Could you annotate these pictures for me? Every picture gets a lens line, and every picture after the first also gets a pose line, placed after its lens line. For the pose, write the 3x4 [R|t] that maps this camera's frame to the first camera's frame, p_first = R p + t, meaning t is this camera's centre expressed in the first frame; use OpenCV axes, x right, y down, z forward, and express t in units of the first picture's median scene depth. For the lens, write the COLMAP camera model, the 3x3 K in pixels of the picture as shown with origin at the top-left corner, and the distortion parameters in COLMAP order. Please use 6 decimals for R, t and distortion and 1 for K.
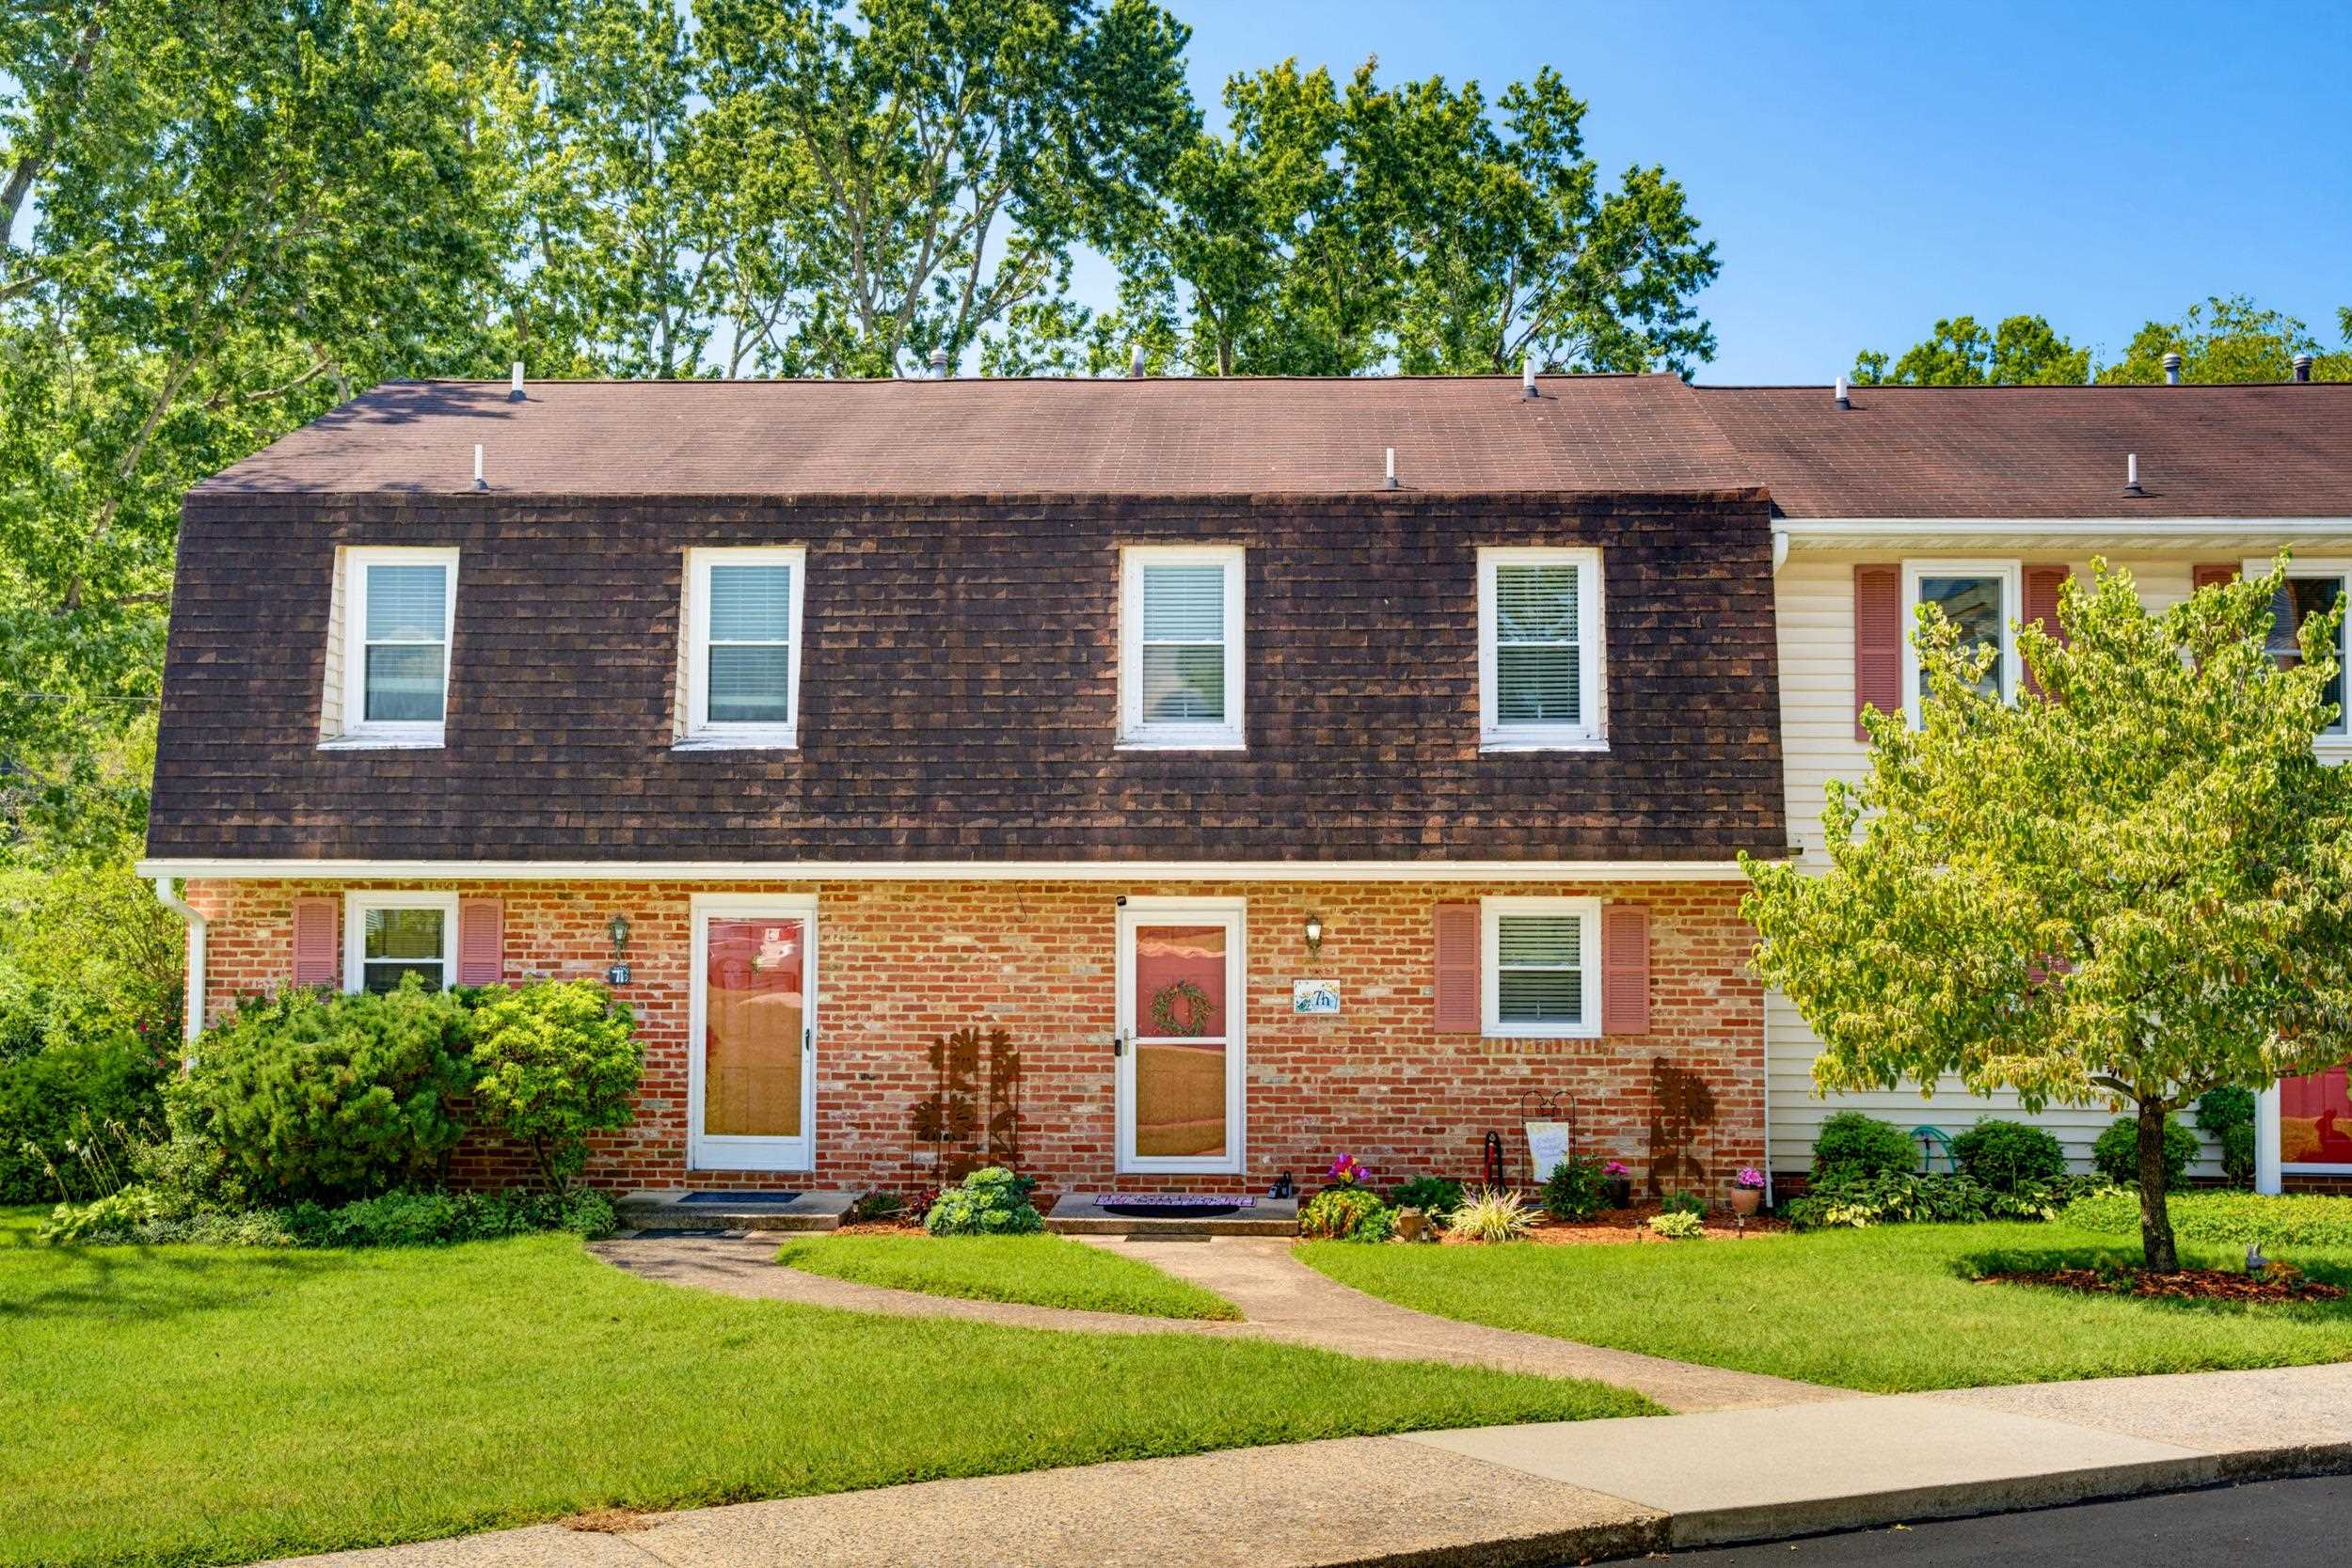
lens RADIAL K [[2486.9, 0, 1178.0], [0, 2486.9, 805.1], [0, 0, 1]] dist [0.037379, 0.000000]
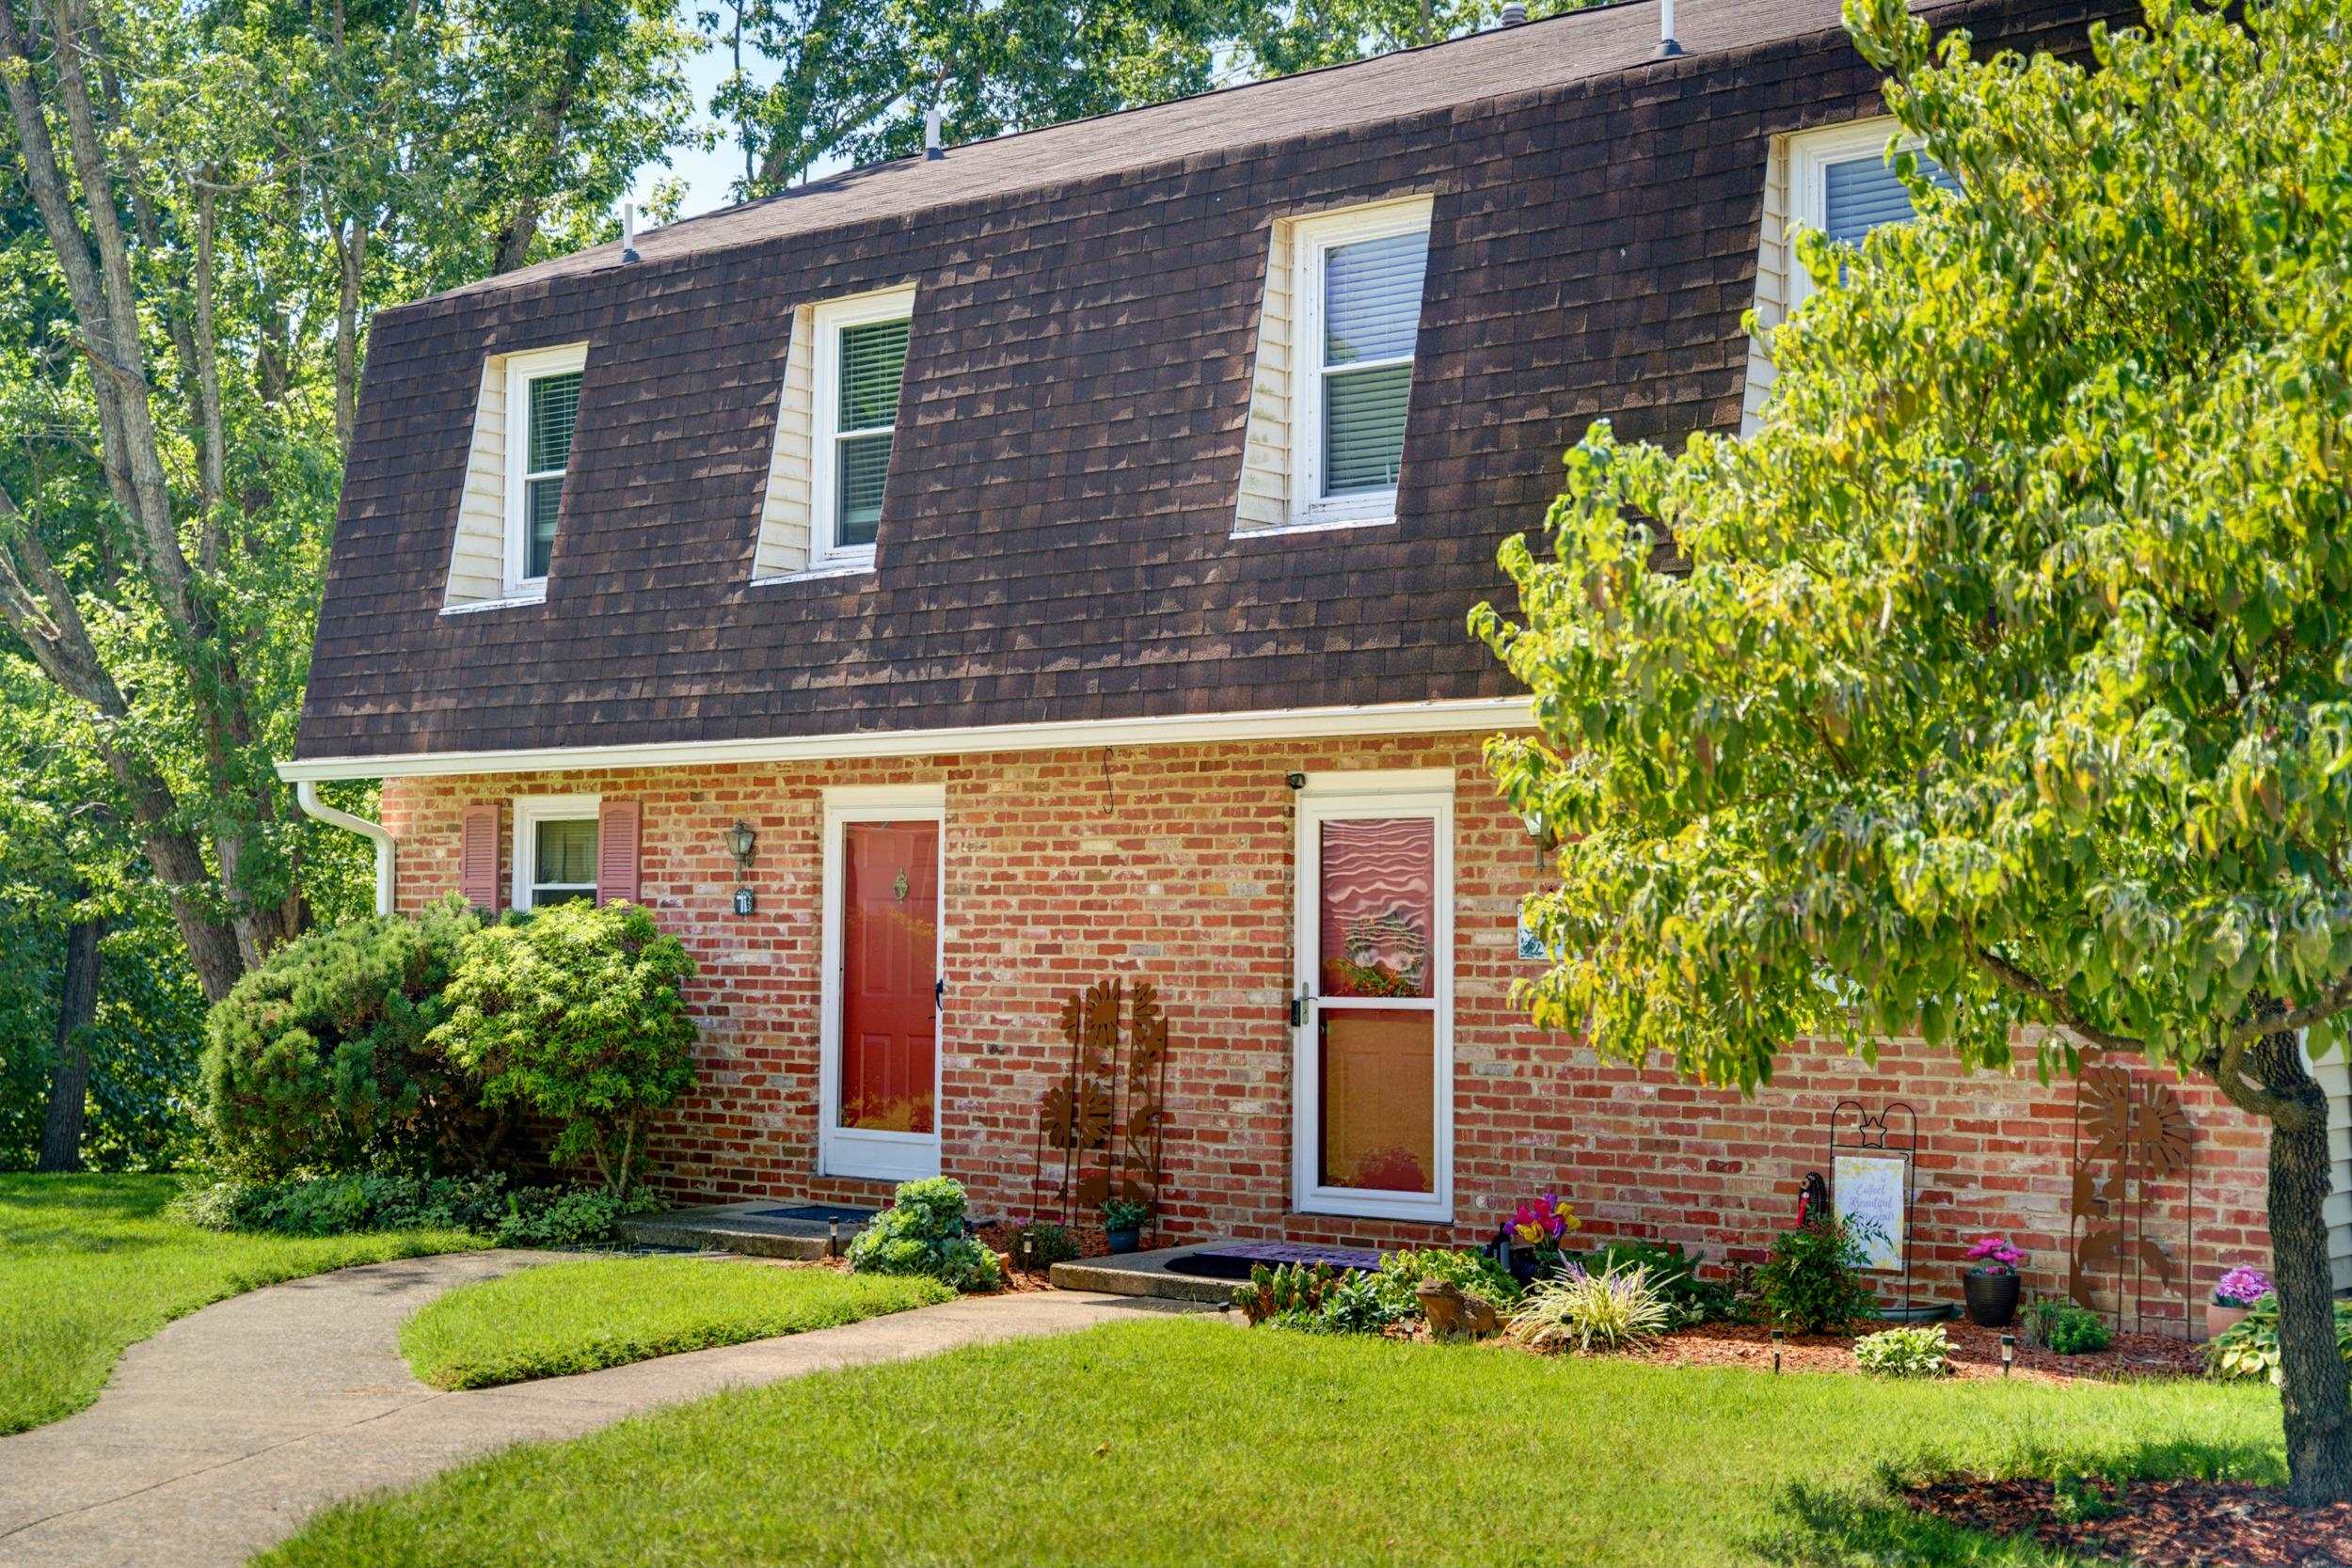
lens RADIAL K [[3209.9, 0, 1169.2], [0, 3209.9, 788.8], [0, 0, 1]] dist [0.088249, 0.000000]
pose [[0.791284, -0.026057, -0.610894, 0.453389], [0.019171, 0.999658, -0.017807, 0.054630], [0.611149, 0.002379, 0.791512, 0.334671]]
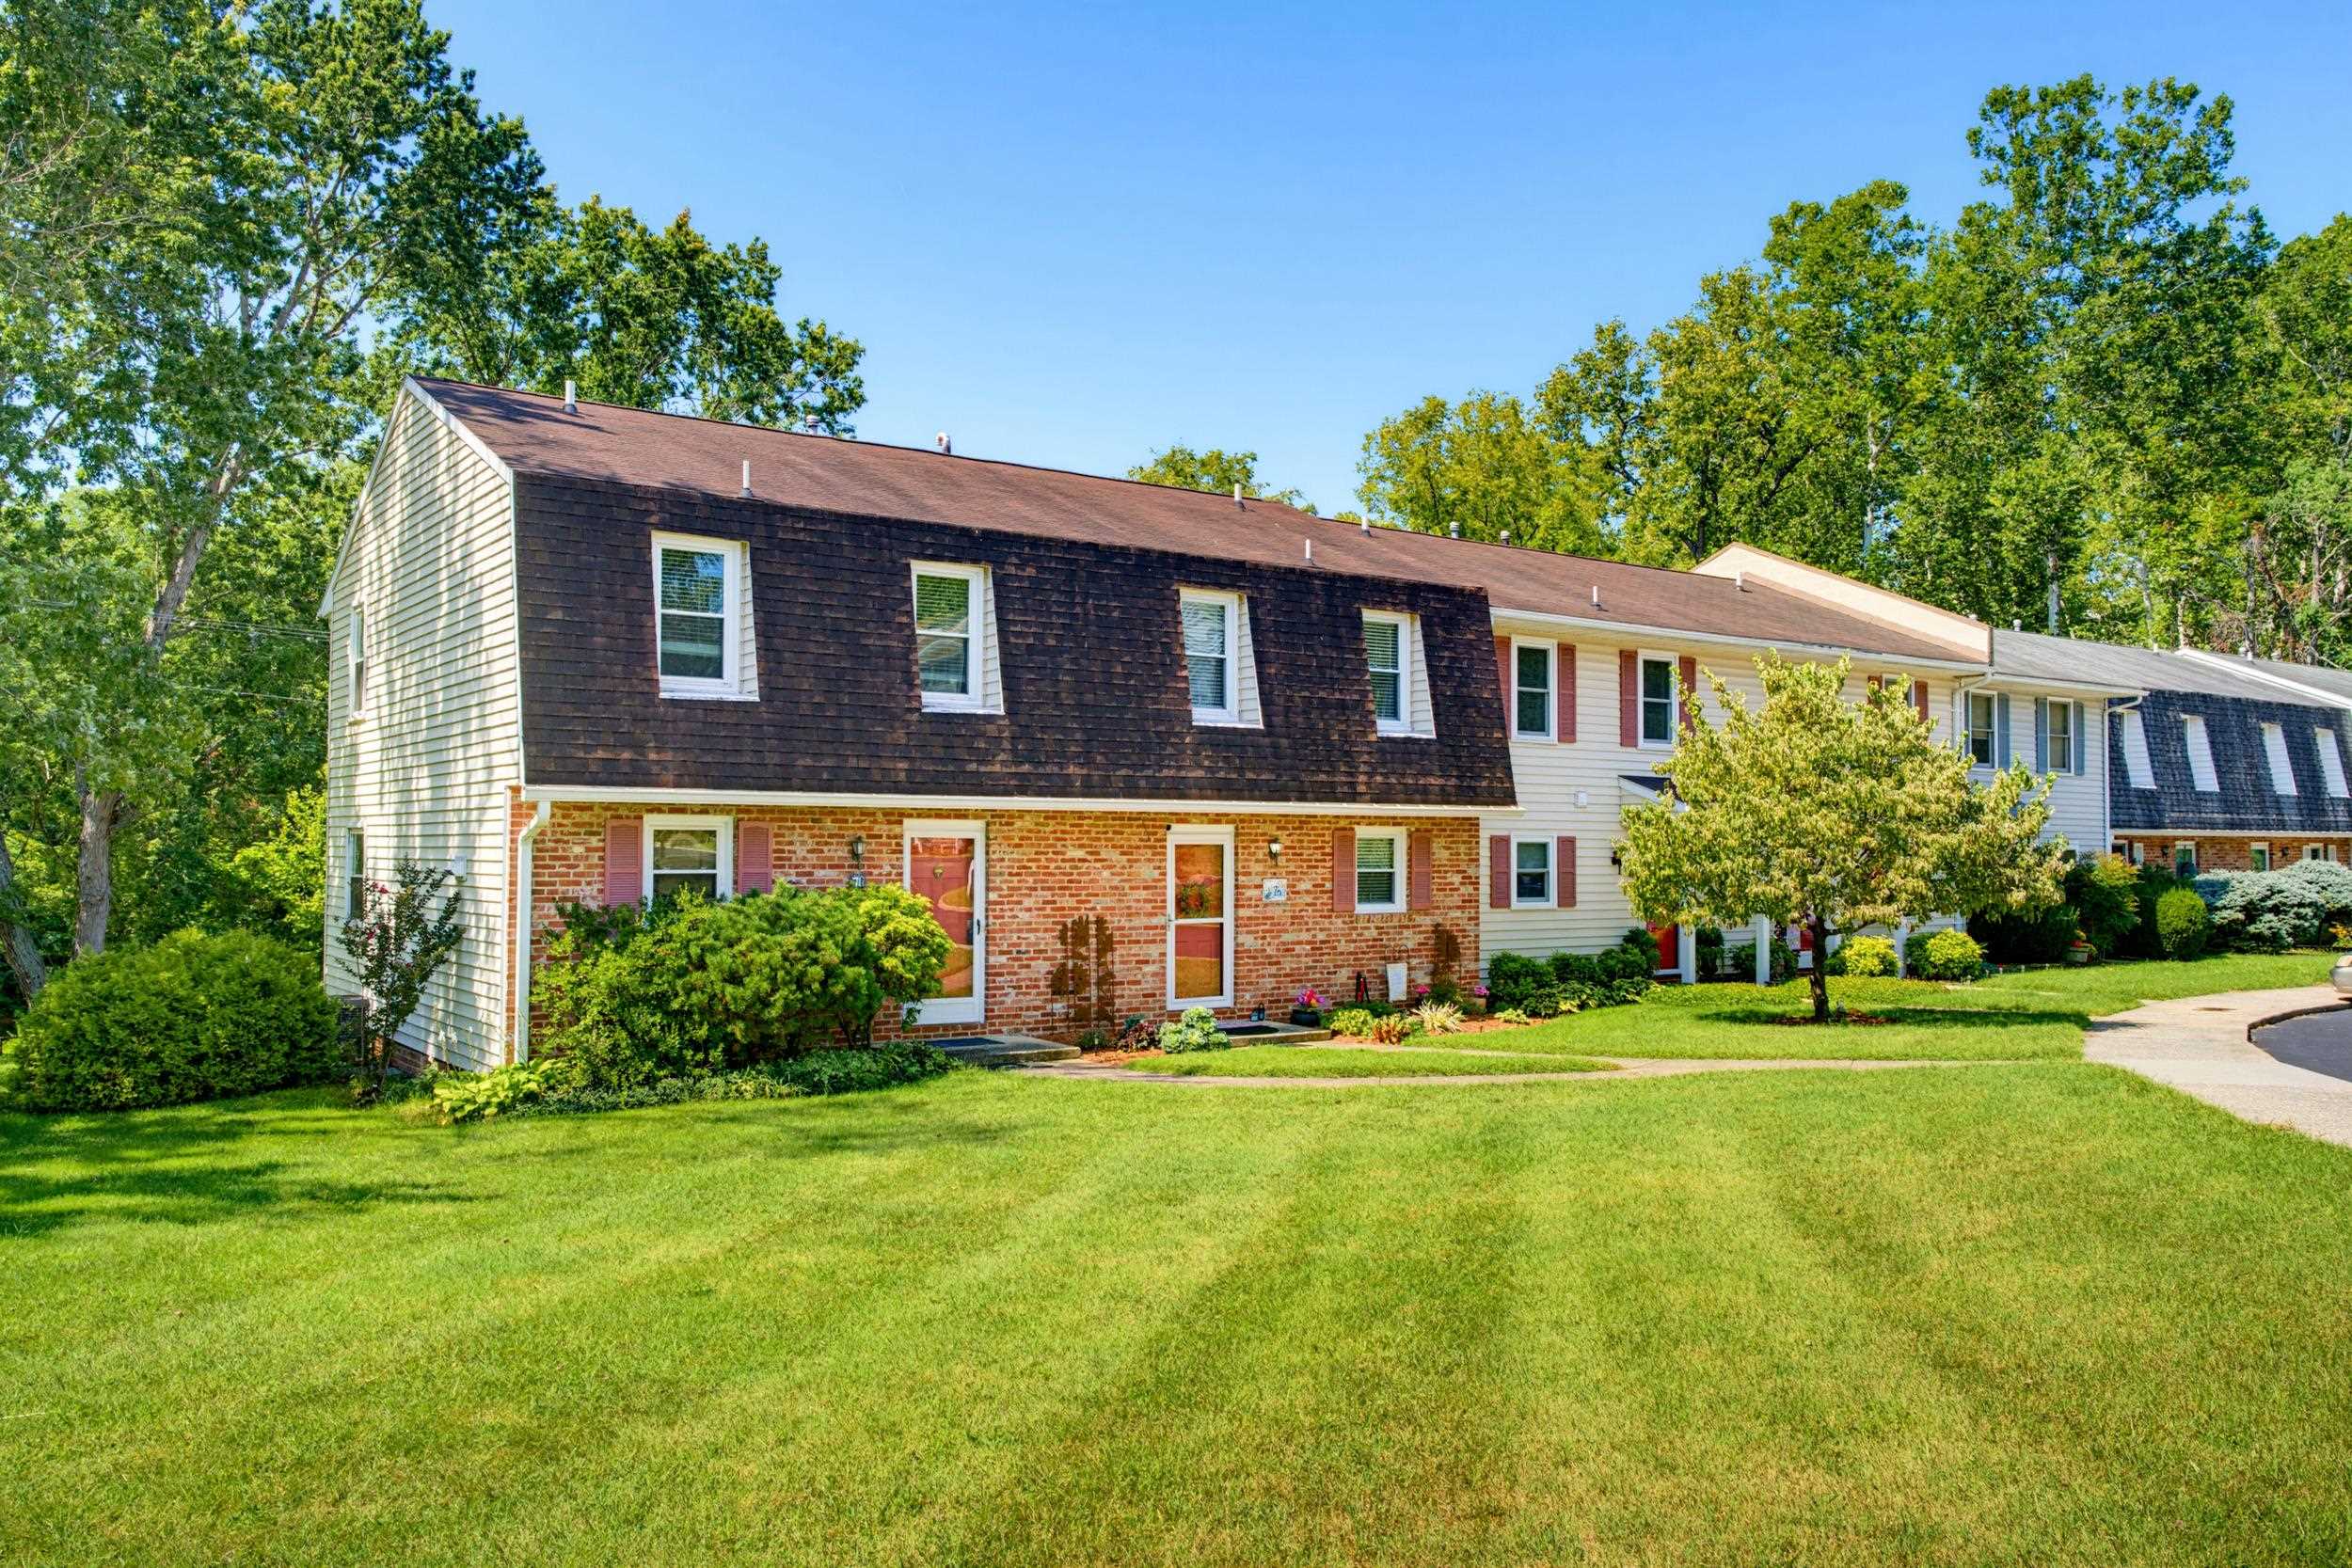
lens RADIAL K [[1785.2, 0, 1172.6], [0, 1785.2, 792.8], [0, 0, 1]] dist [0.001683, 0.026511]
pose [[0.792731, 0.018697, 0.609285, -0.670766], [-0.024590, 0.999697, 0.001317, 0.016711], [-0.609076, -0.016026, 0.792950, 0.158299]]
